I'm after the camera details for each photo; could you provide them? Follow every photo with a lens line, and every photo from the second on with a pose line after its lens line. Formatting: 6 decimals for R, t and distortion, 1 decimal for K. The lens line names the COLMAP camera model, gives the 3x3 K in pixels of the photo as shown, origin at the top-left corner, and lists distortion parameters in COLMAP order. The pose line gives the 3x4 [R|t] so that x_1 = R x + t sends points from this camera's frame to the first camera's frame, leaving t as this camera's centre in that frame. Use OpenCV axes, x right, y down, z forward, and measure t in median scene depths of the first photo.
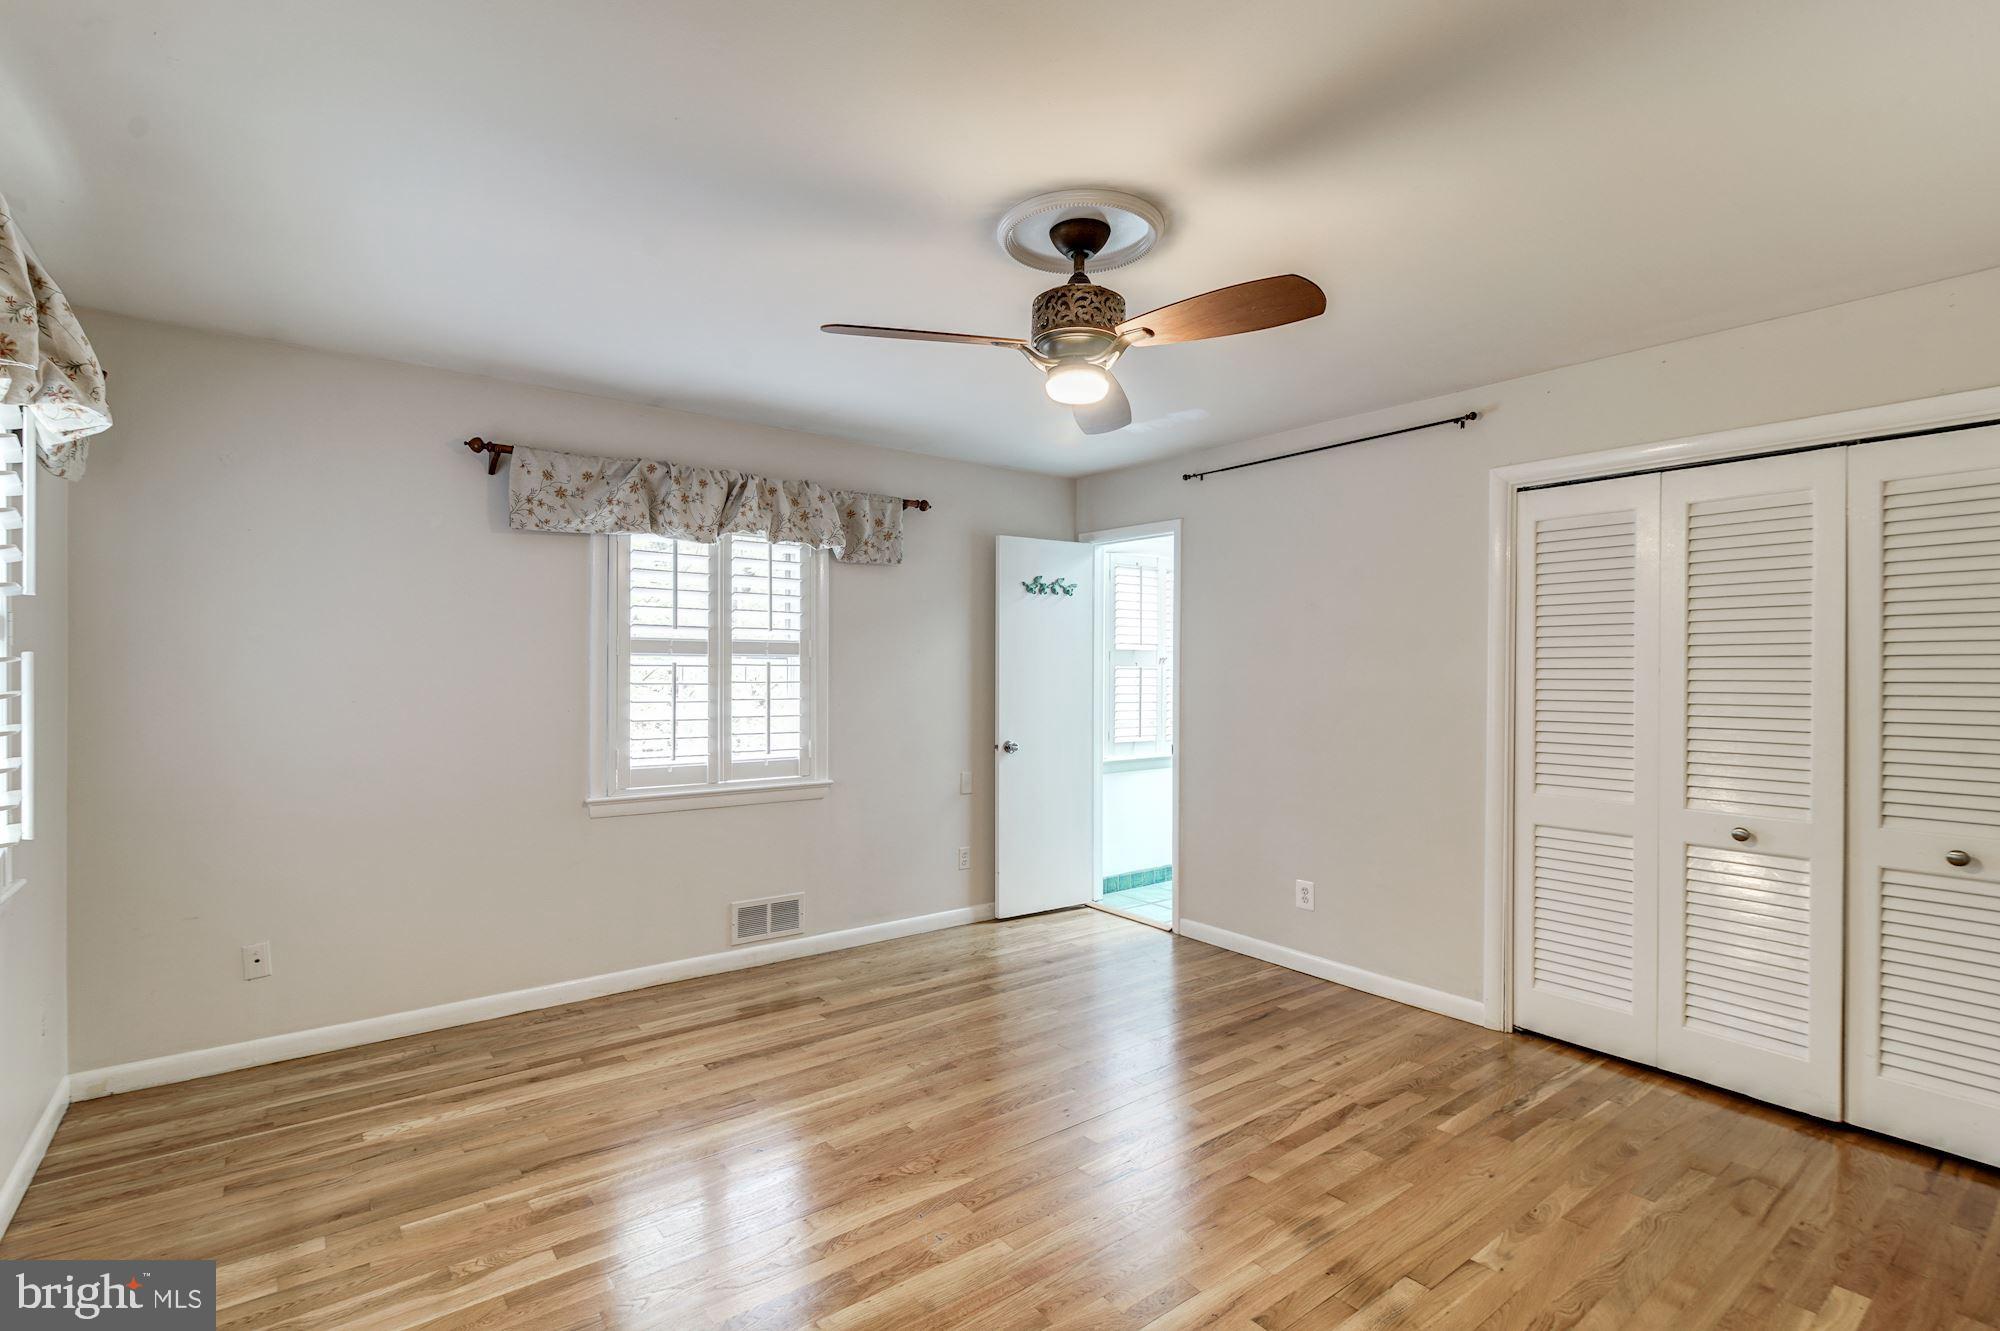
lens RADIAL K [[926.8, 0, 985.6], [0, 926.8, 669.6], [0, 0, 1]] dist [0.000531, 0.000089]
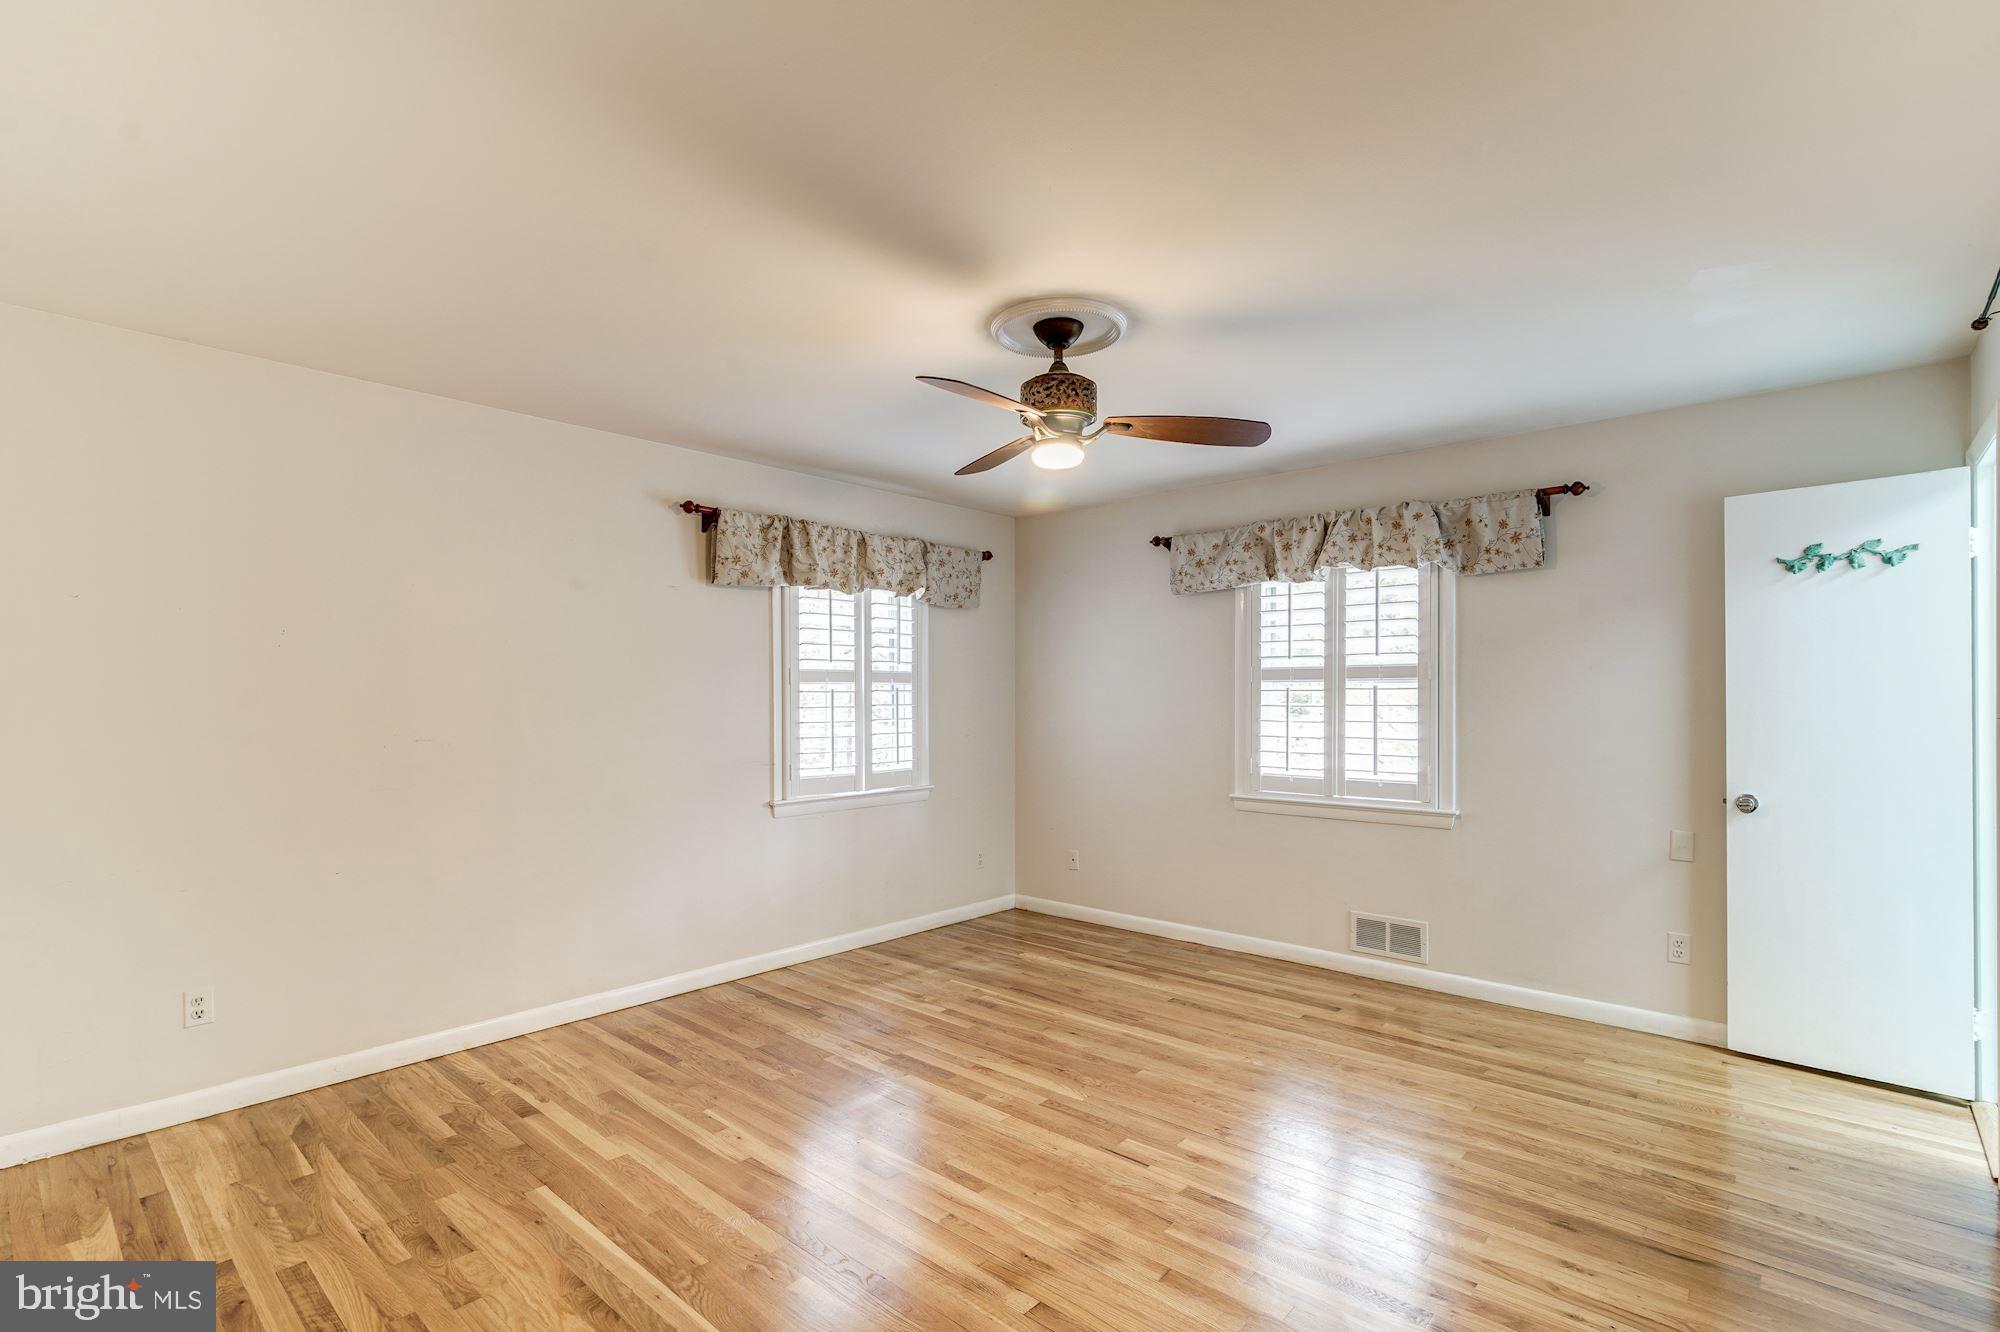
lens RADIAL K [[946.8, 0, 989.0], [0, 946.8, 695.6], [0, 0, 1]] dist [0.002053, 0.000437]
pose [[0.182285, -0.006893, -0.983222, 0.750047], [0.001308, 0.999976, -0.006768, 0.009651], [0.983245, -0.000052, 0.182290, 0.398457]]
